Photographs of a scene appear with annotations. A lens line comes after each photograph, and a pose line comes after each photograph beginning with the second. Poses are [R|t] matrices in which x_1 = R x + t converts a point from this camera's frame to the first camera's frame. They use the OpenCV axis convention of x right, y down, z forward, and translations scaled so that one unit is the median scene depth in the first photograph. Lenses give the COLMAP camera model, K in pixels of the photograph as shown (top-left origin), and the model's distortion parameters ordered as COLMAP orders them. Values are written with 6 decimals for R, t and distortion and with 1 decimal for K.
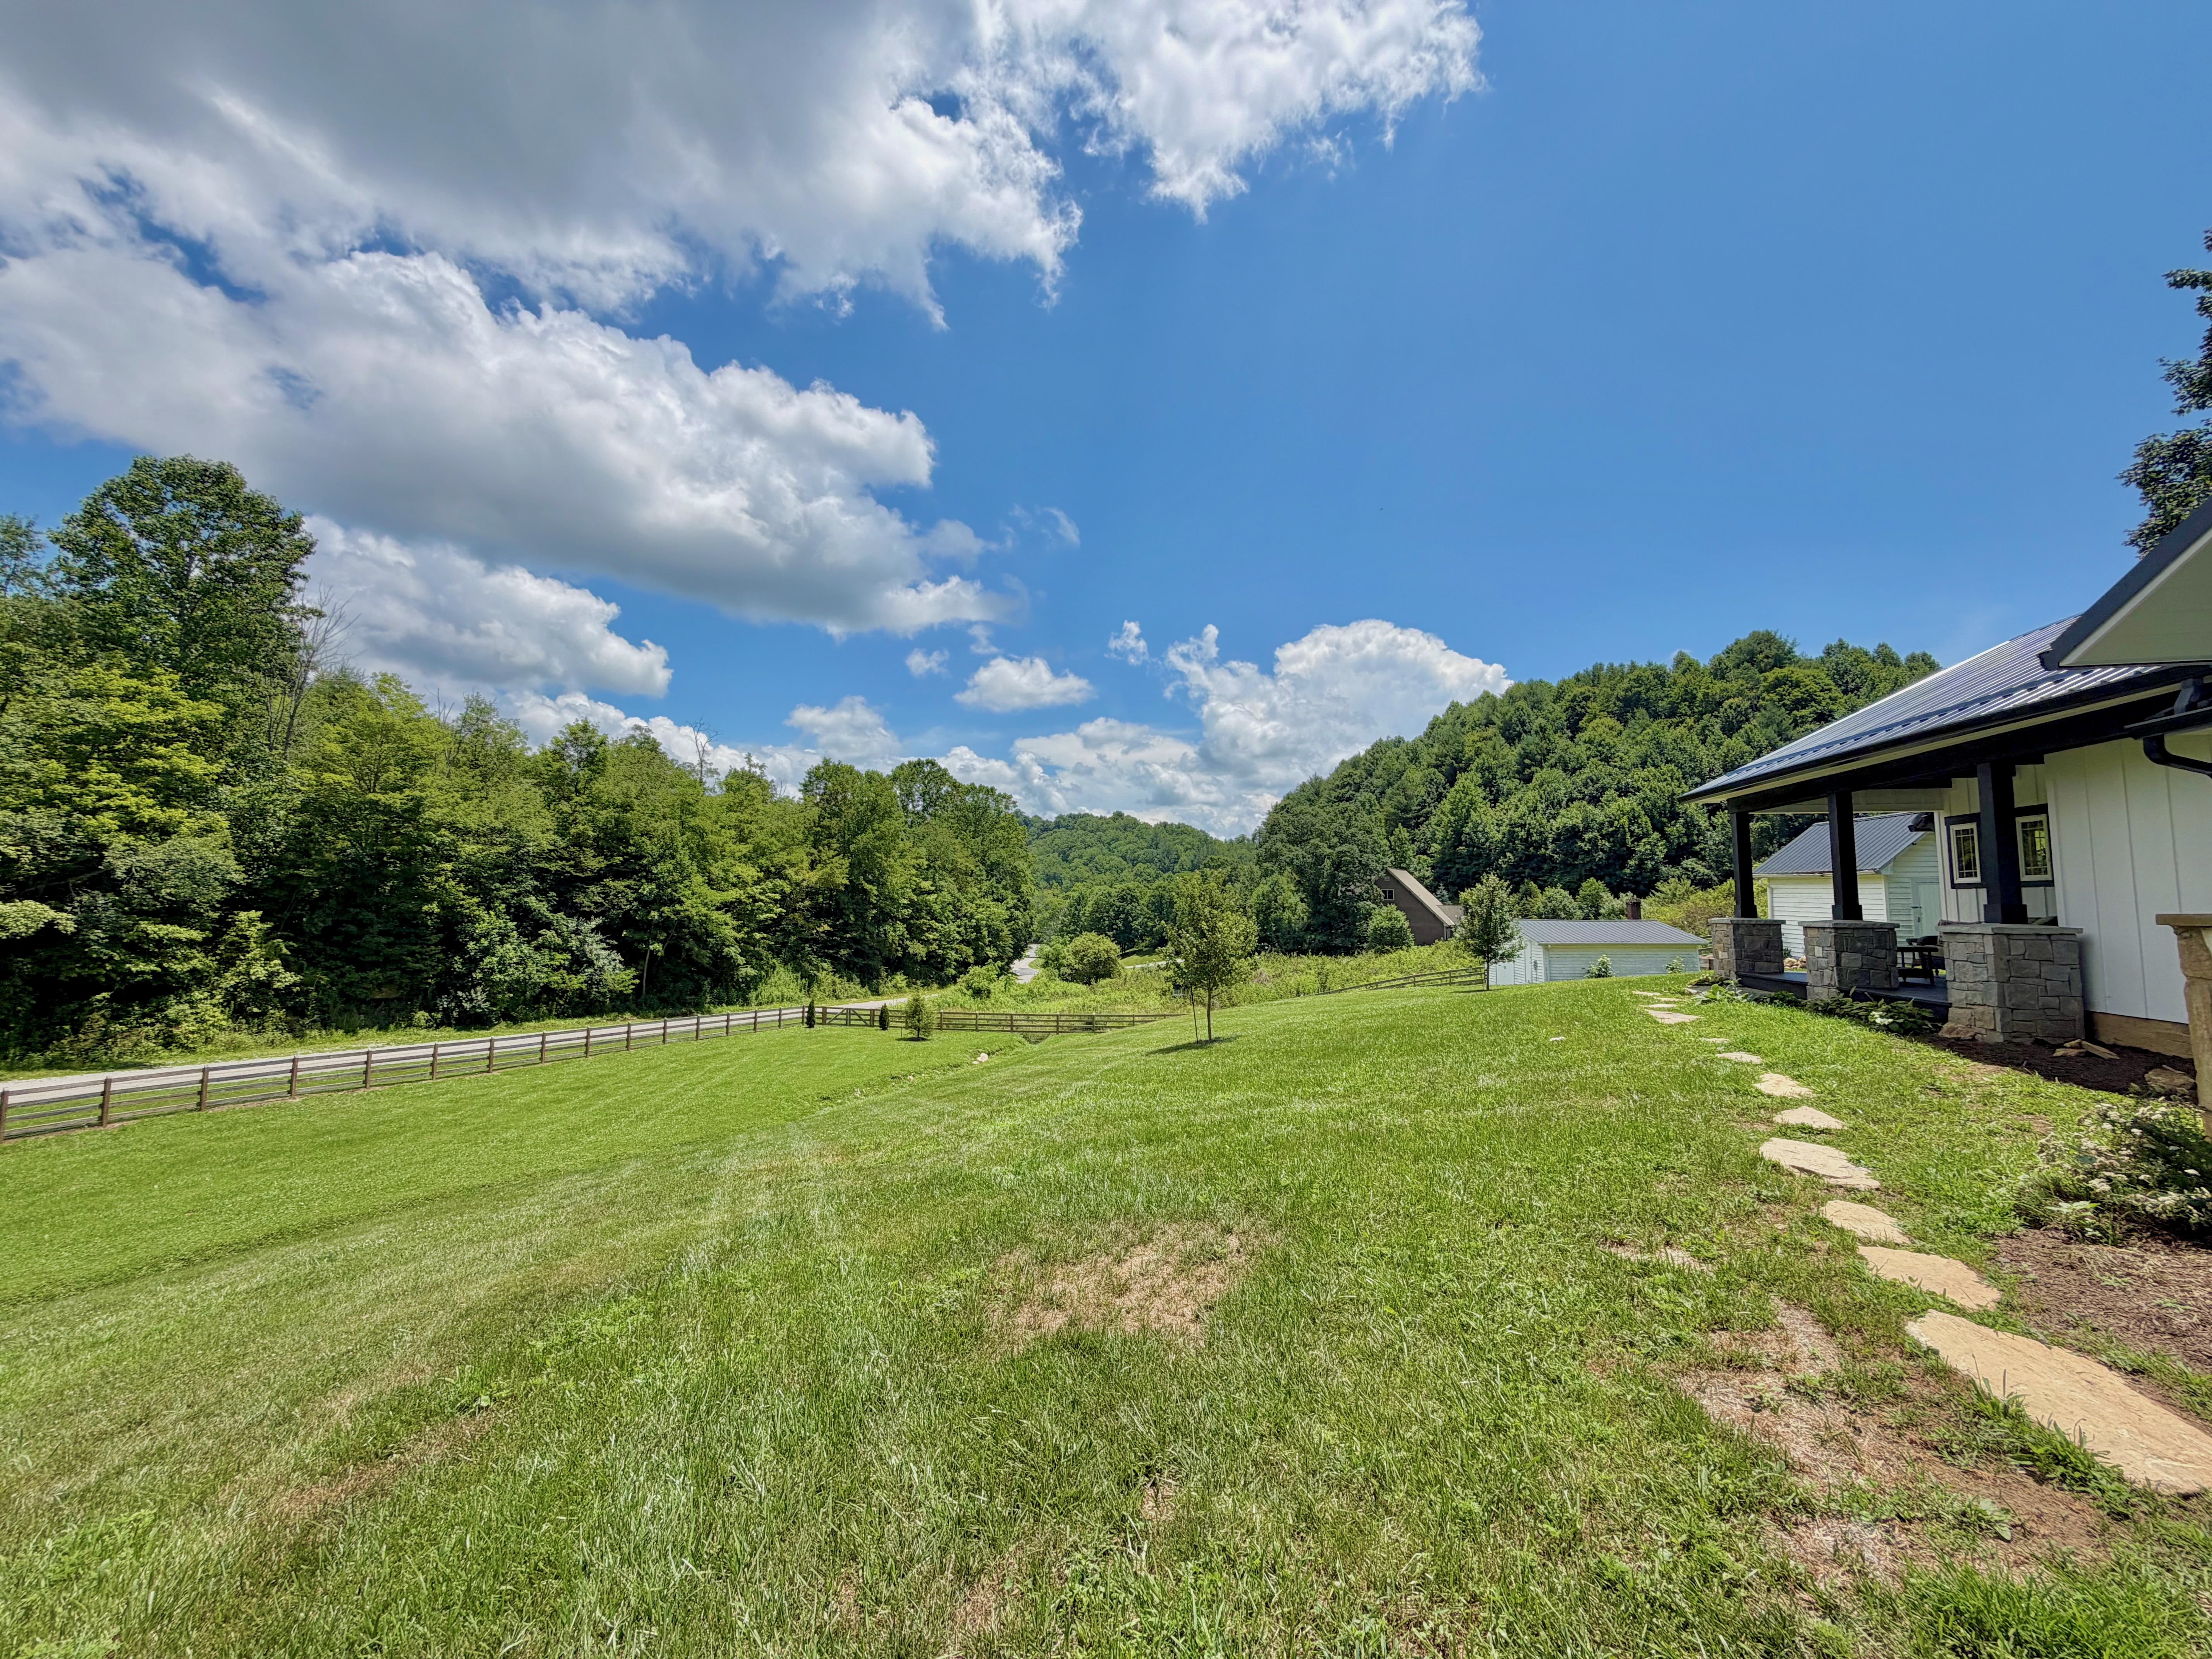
lens RADIAL K [[888.8, 0, 1106.0], [0, 888.8, 829.5], [0, 0, 1]] dist [0.000354, 0.000735]
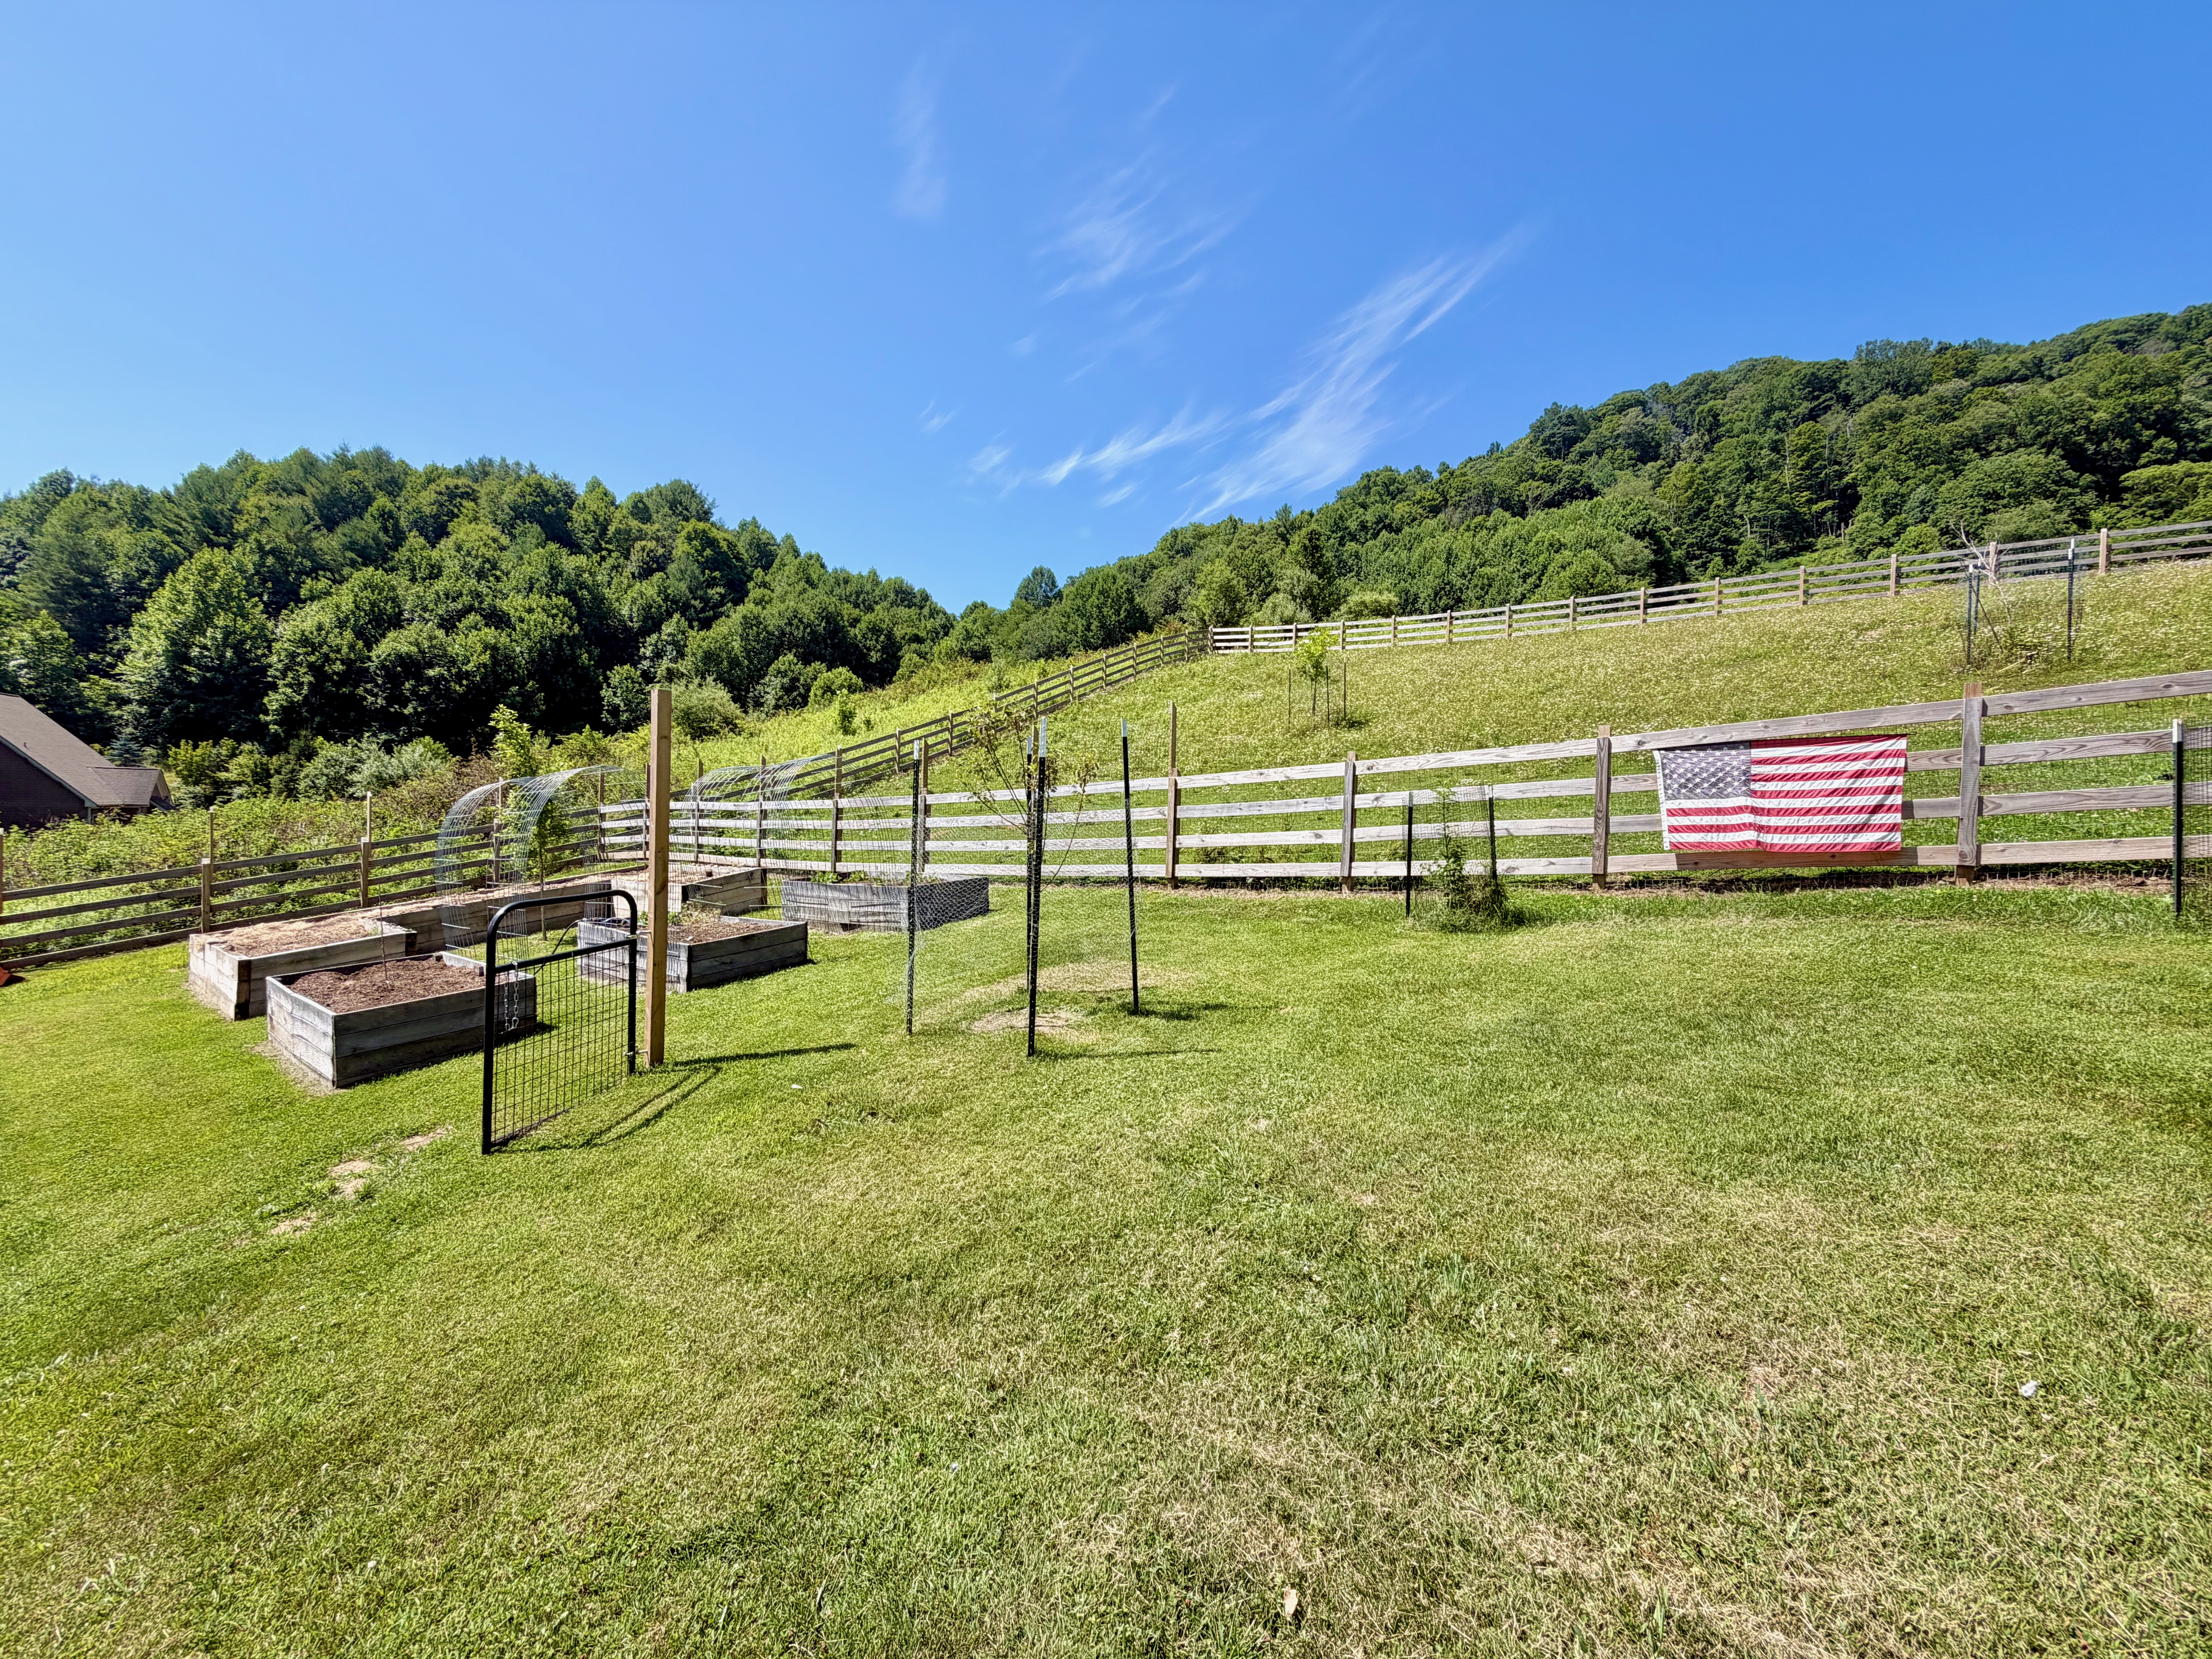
lens RADIAL K [[889.8, 0, 1104.6], [0, 889.8, 796.4], [0, 0, 1]] dist [-0.000130, 0.000183]
pose [[0.457924, 0.015275, 0.888860, 0.172088], [-0.099940, 0.994399, 0.034398, 0.024067], [-0.883356, -0.104584, 0.456886, 0.226230]]
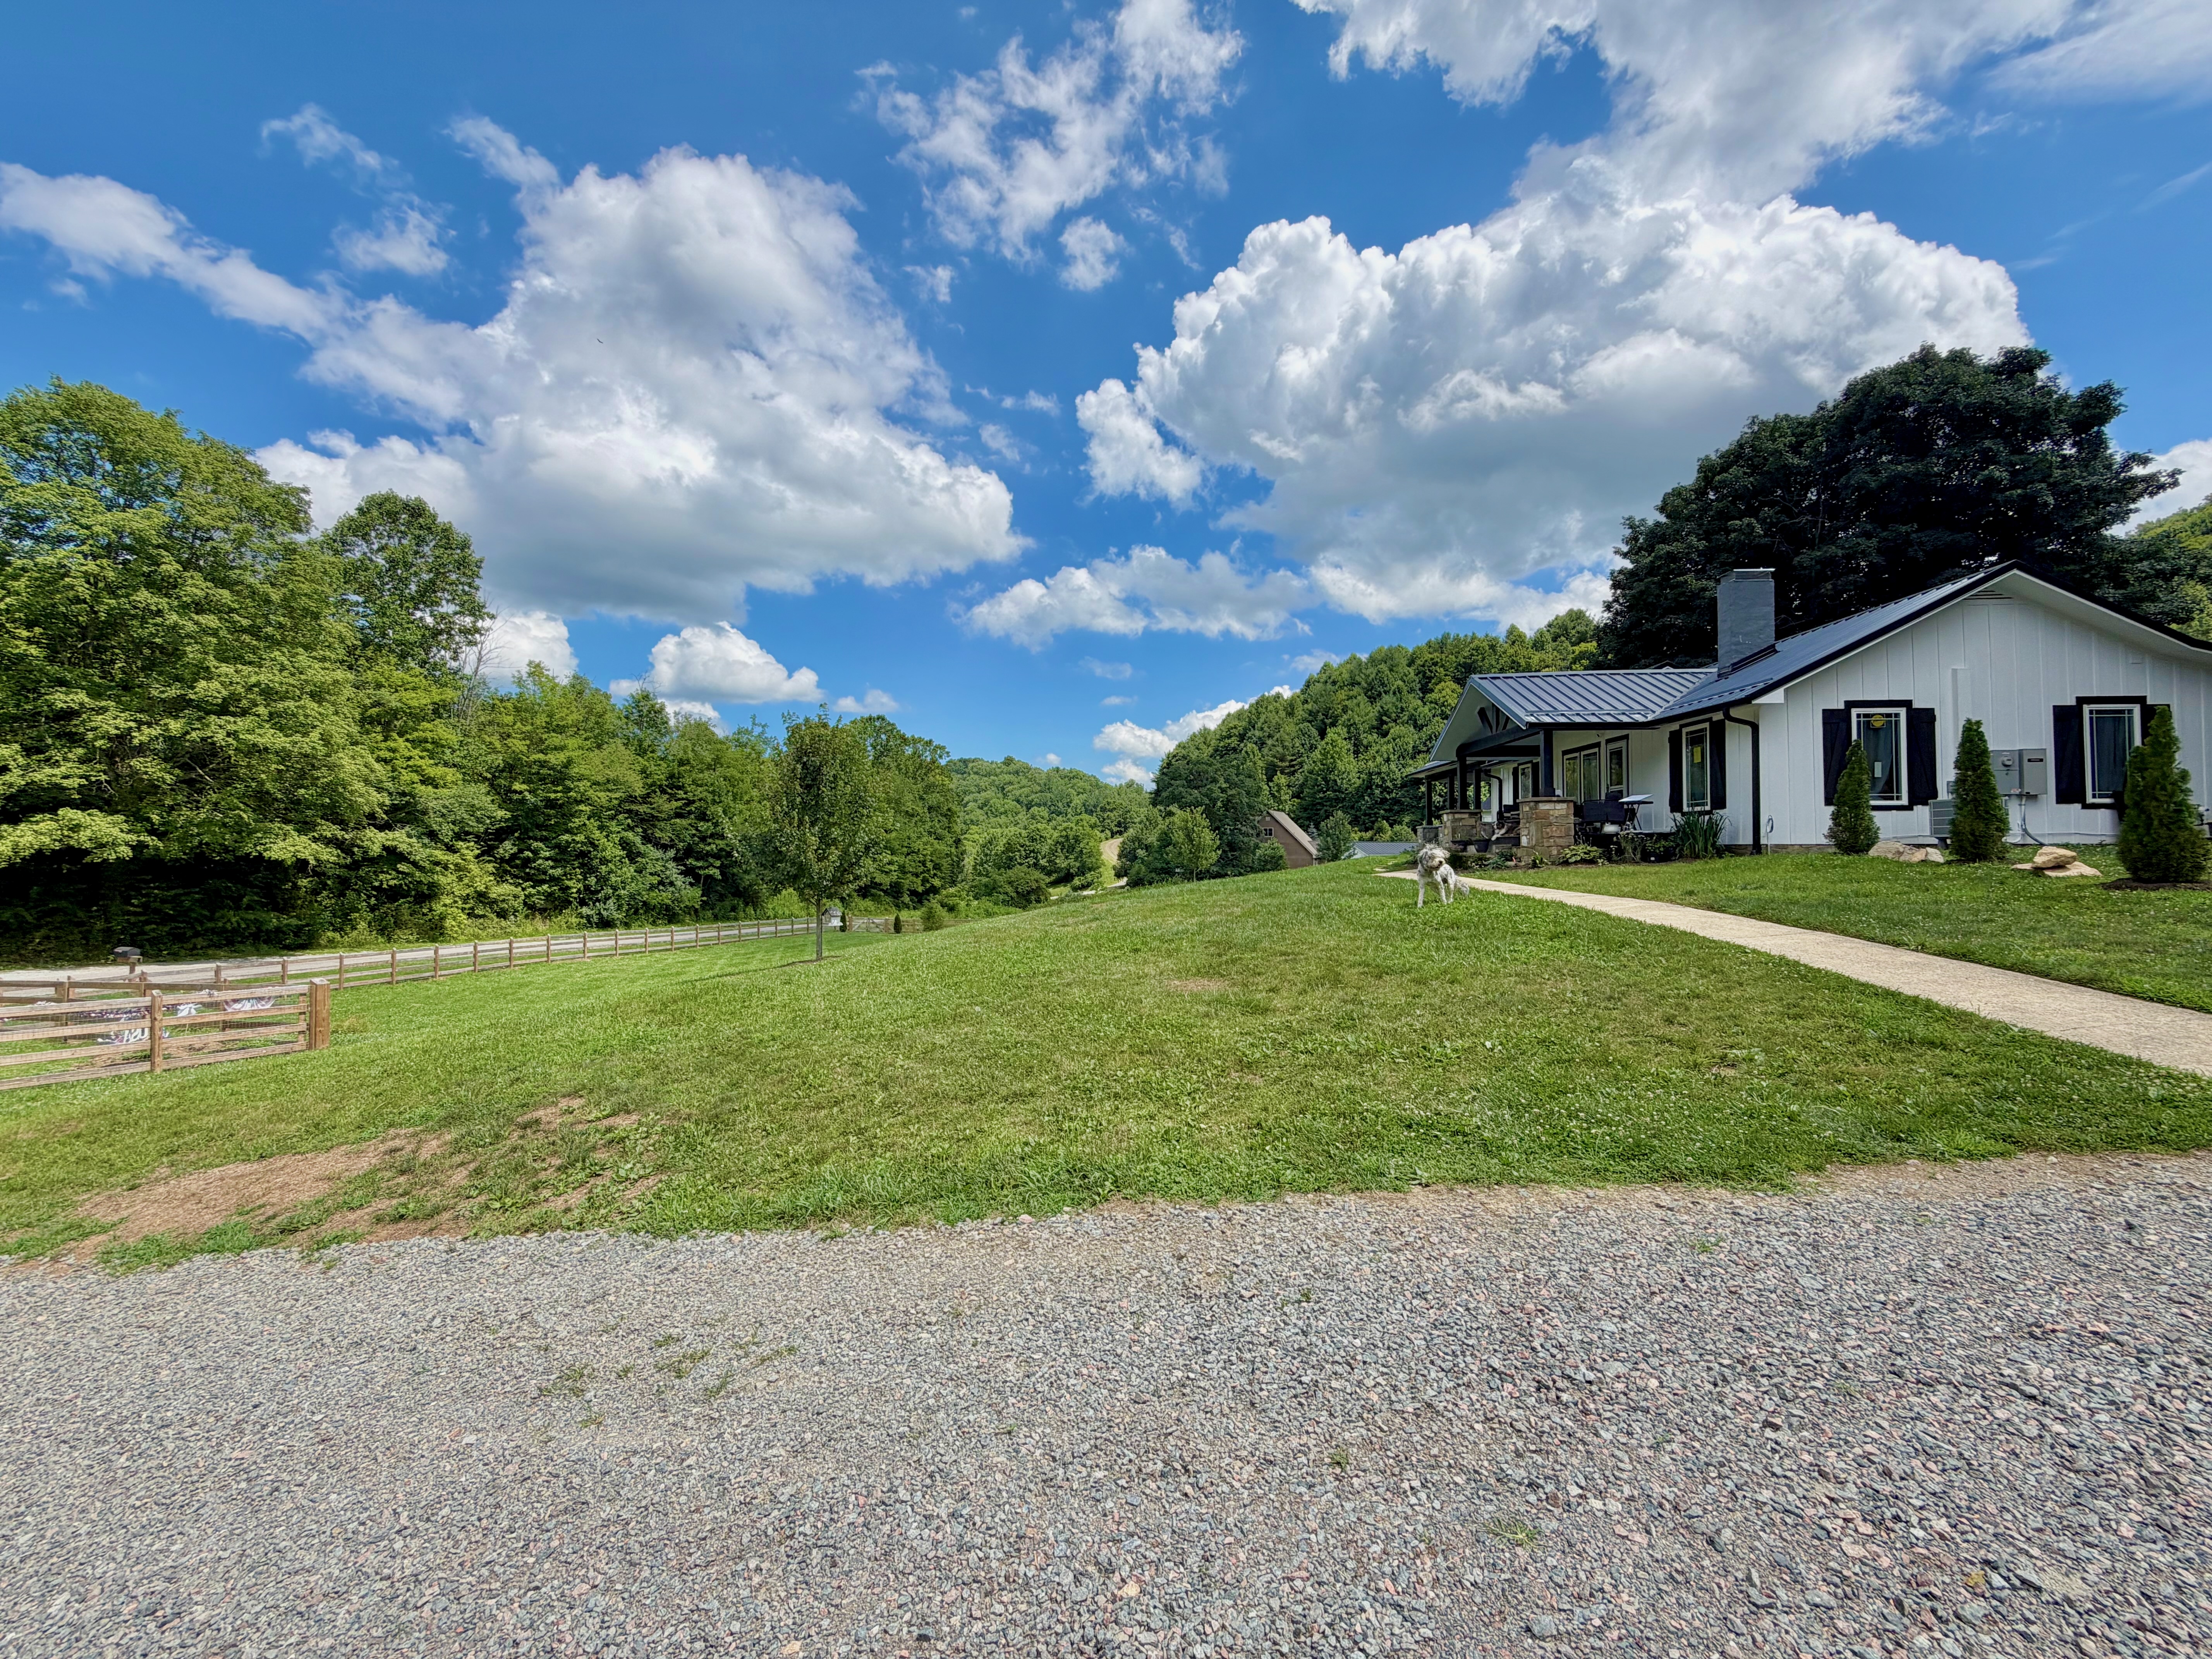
lens RADIAL K [[888.8, 0, 1106.0], [0, 888.8, 829.5], [0, 0, 1]] dist [0.000354, 0.000735]
pose [[0.991469, -0.006013, 0.130203, -0.048932], [-0.002210, 0.998017, 0.062913, -0.003726], [-0.130323, -0.062664, 0.989489, -0.136065]]
